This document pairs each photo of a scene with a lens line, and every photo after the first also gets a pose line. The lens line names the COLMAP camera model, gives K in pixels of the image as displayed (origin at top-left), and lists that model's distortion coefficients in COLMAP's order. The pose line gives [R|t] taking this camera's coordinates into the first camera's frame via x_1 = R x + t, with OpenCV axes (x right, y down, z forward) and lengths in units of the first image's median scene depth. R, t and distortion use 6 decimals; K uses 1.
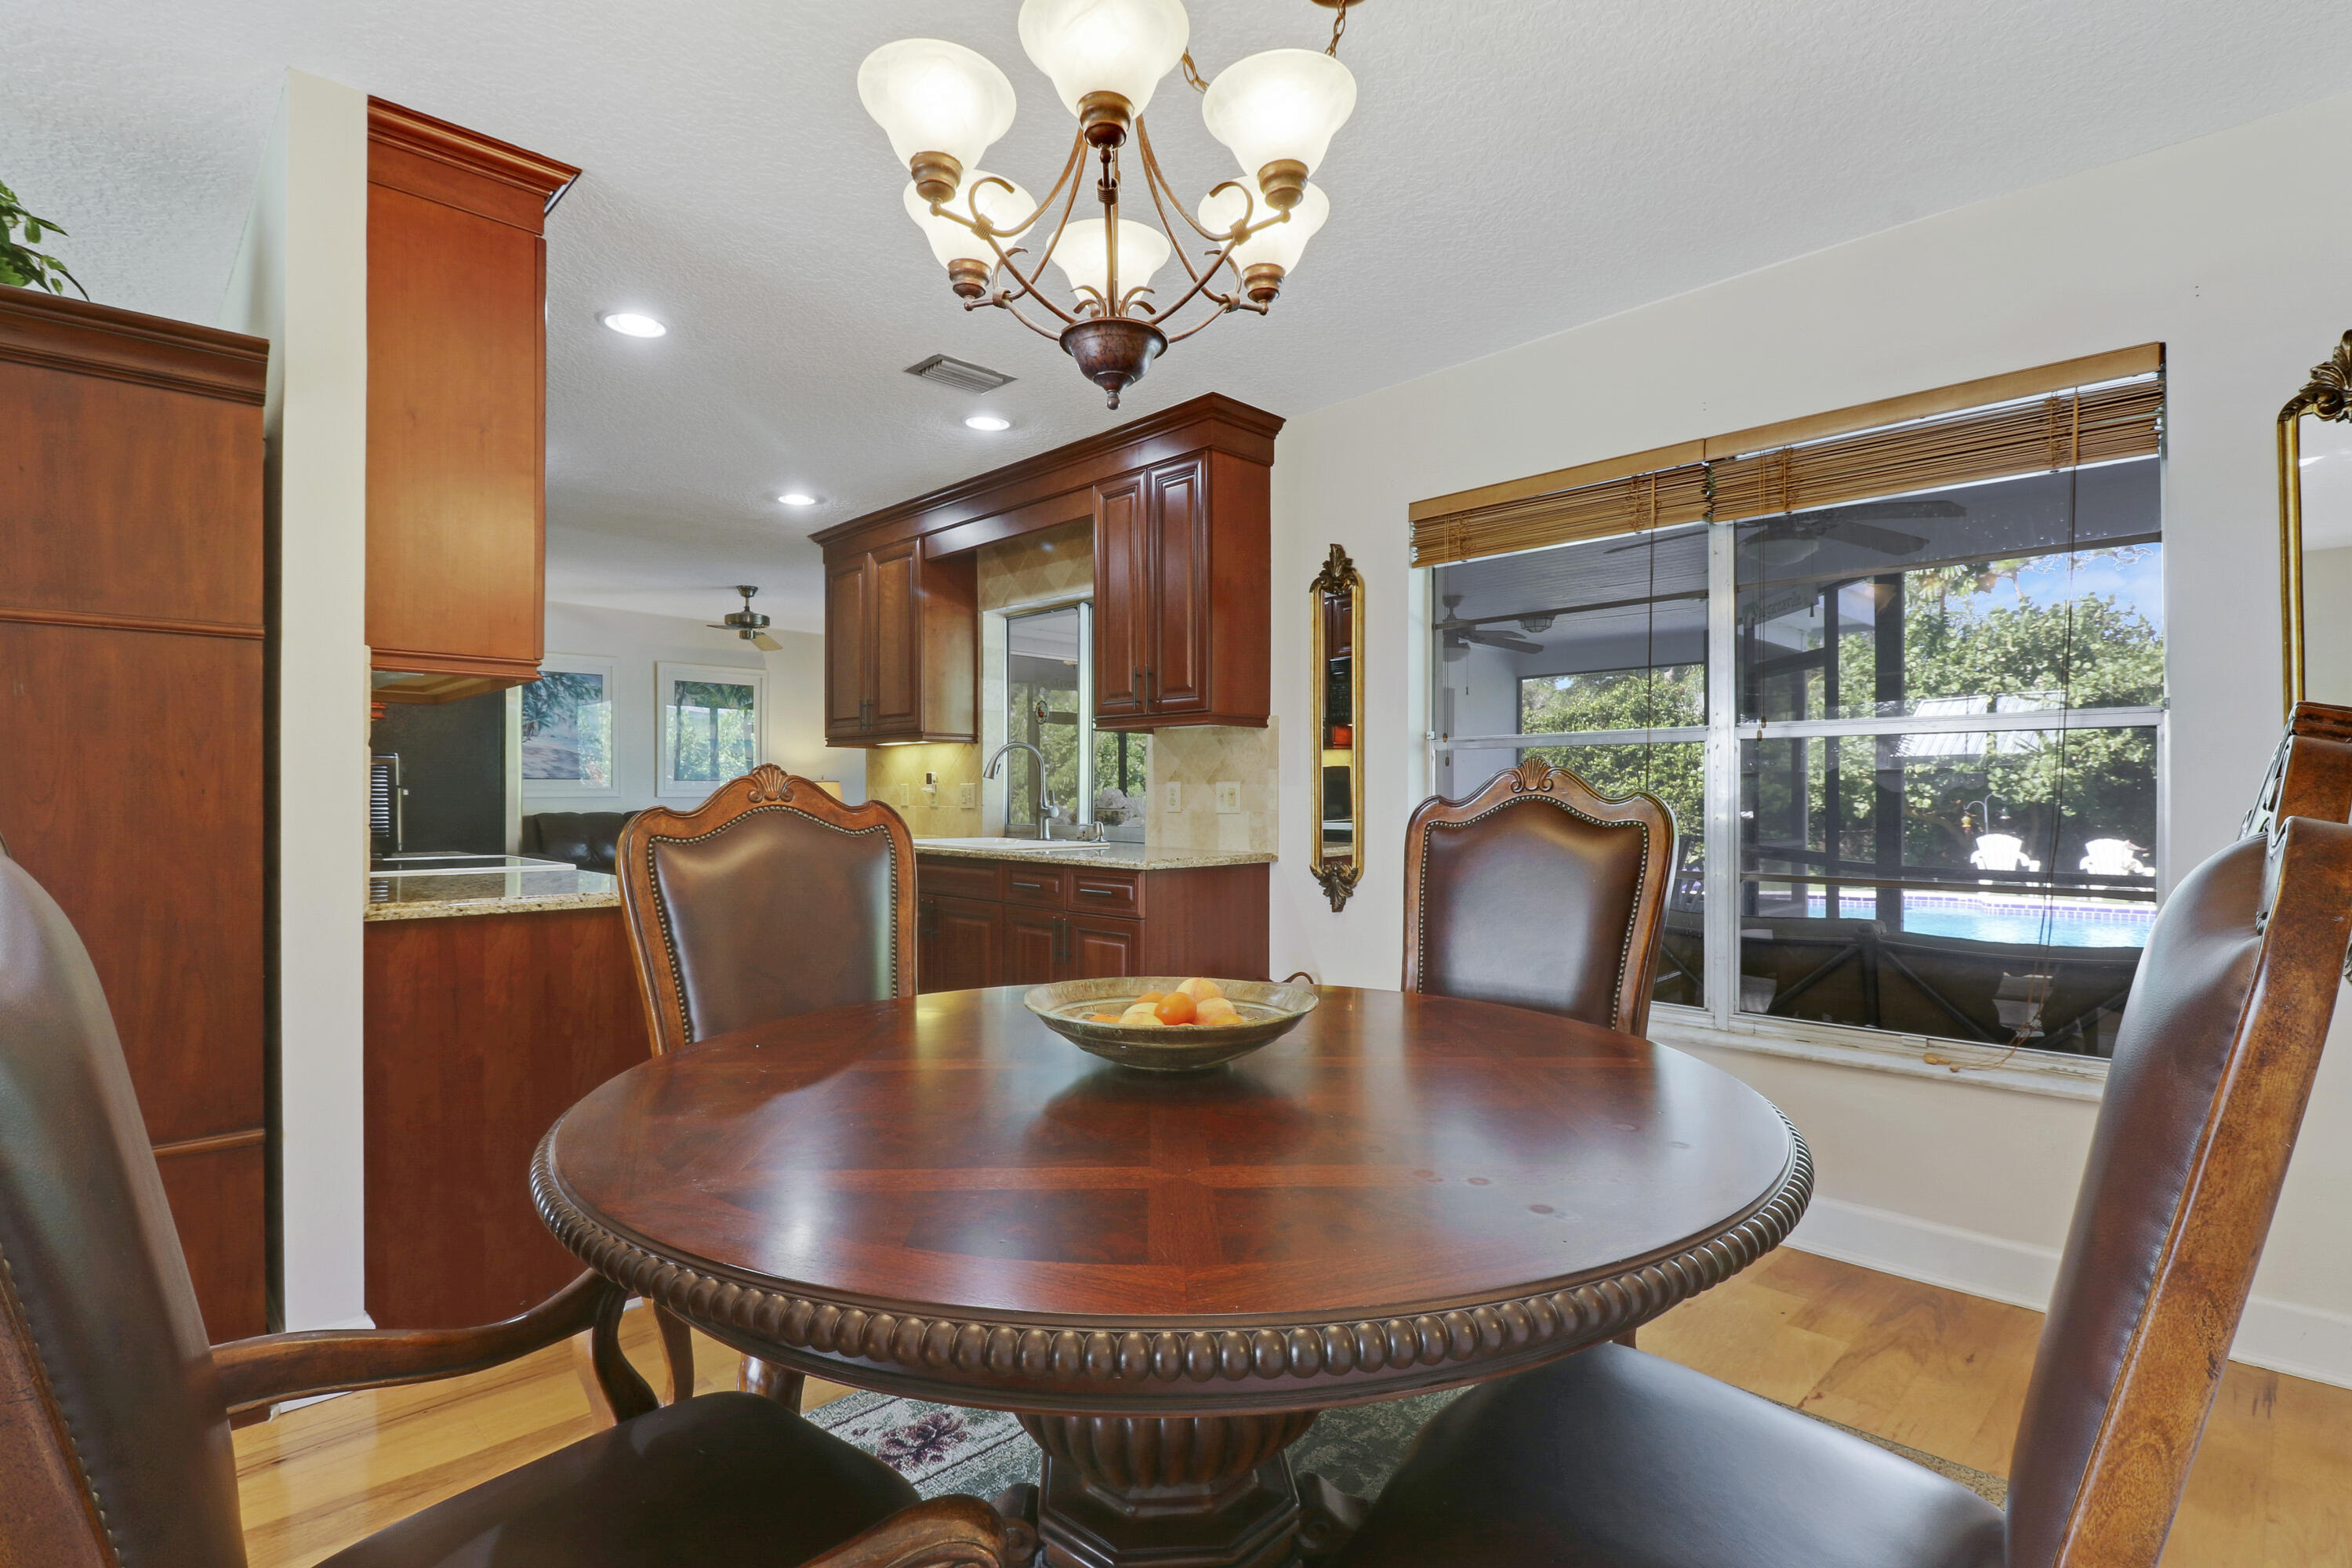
lens RADIAL K [[1116.3, 0, 1178.8], [0, 1116.3, 789.8], [0, 0, 1]] dist [-0.009967, -0.006533]
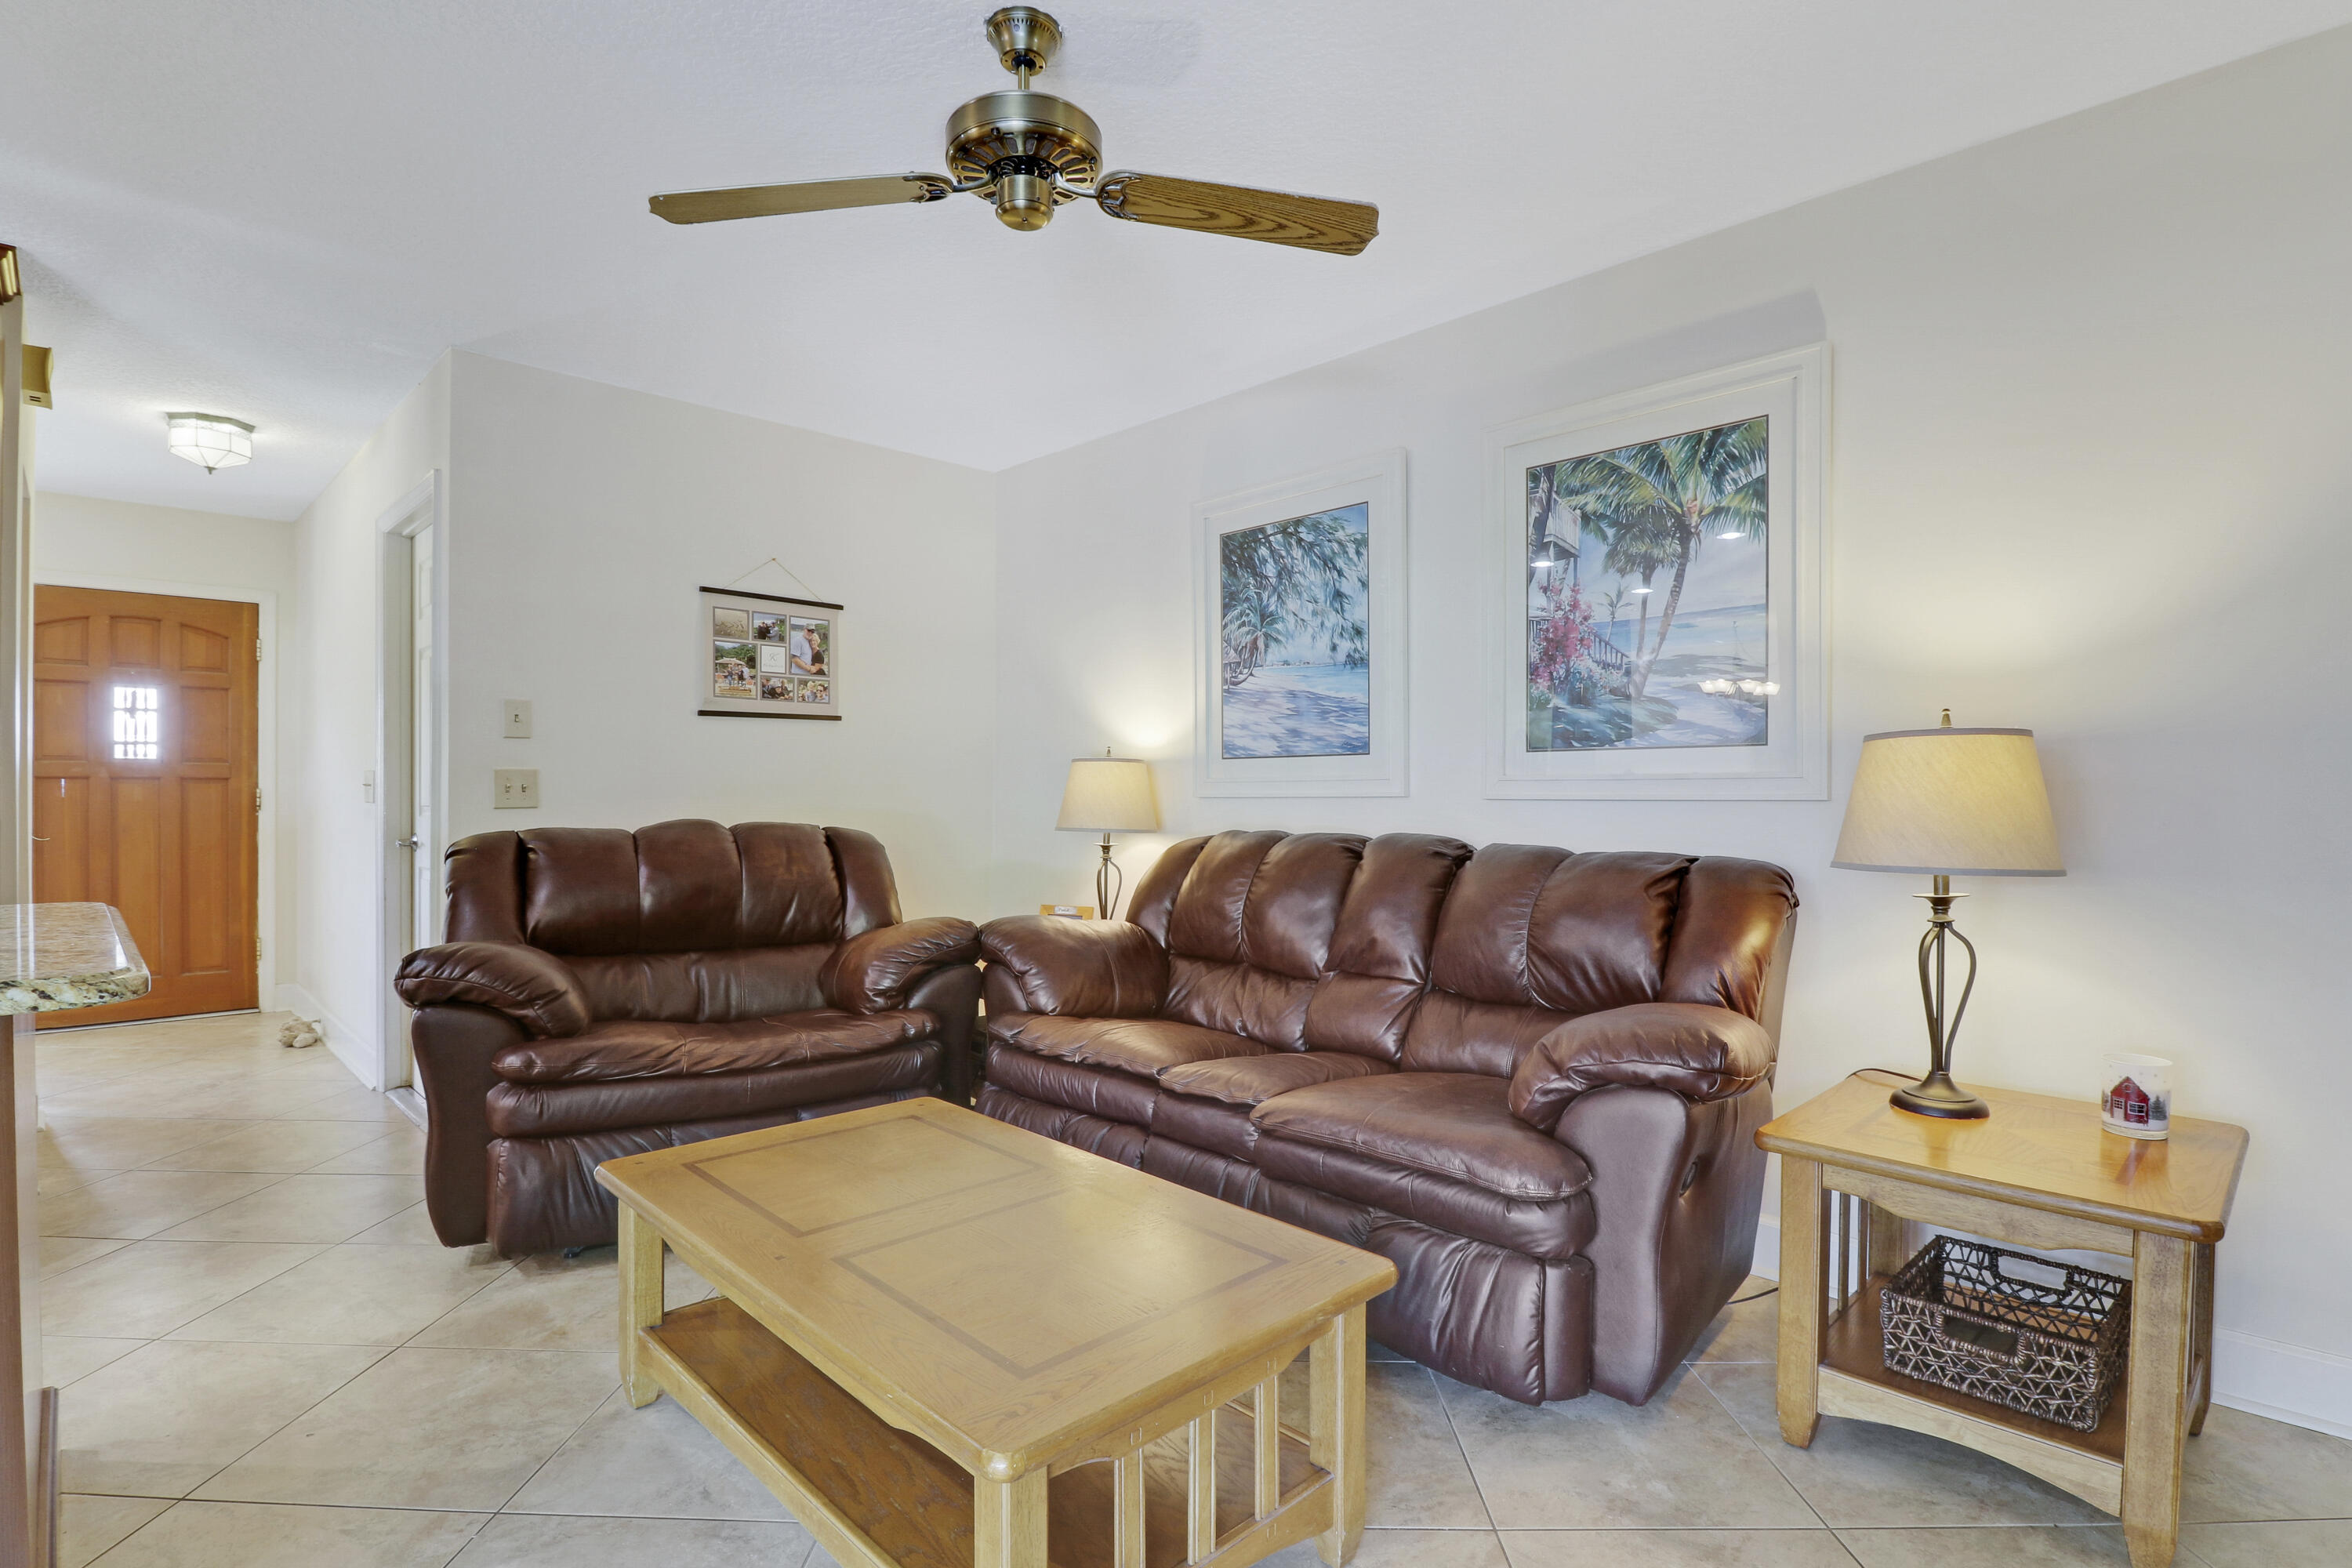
lens RADIAL K [[1116.3, 0, 1147.1], [0, 1116.3, 811.2], [0, 0, 1]] dist [-0.009967, -0.006533]
pose [[-0.019237, 0.021304, -0.999588, -0.146361], [-0.000381, 0.999773, 0.021316, 0.004944], [0.999815, 0.000790, -0.019224, 1.373155]]
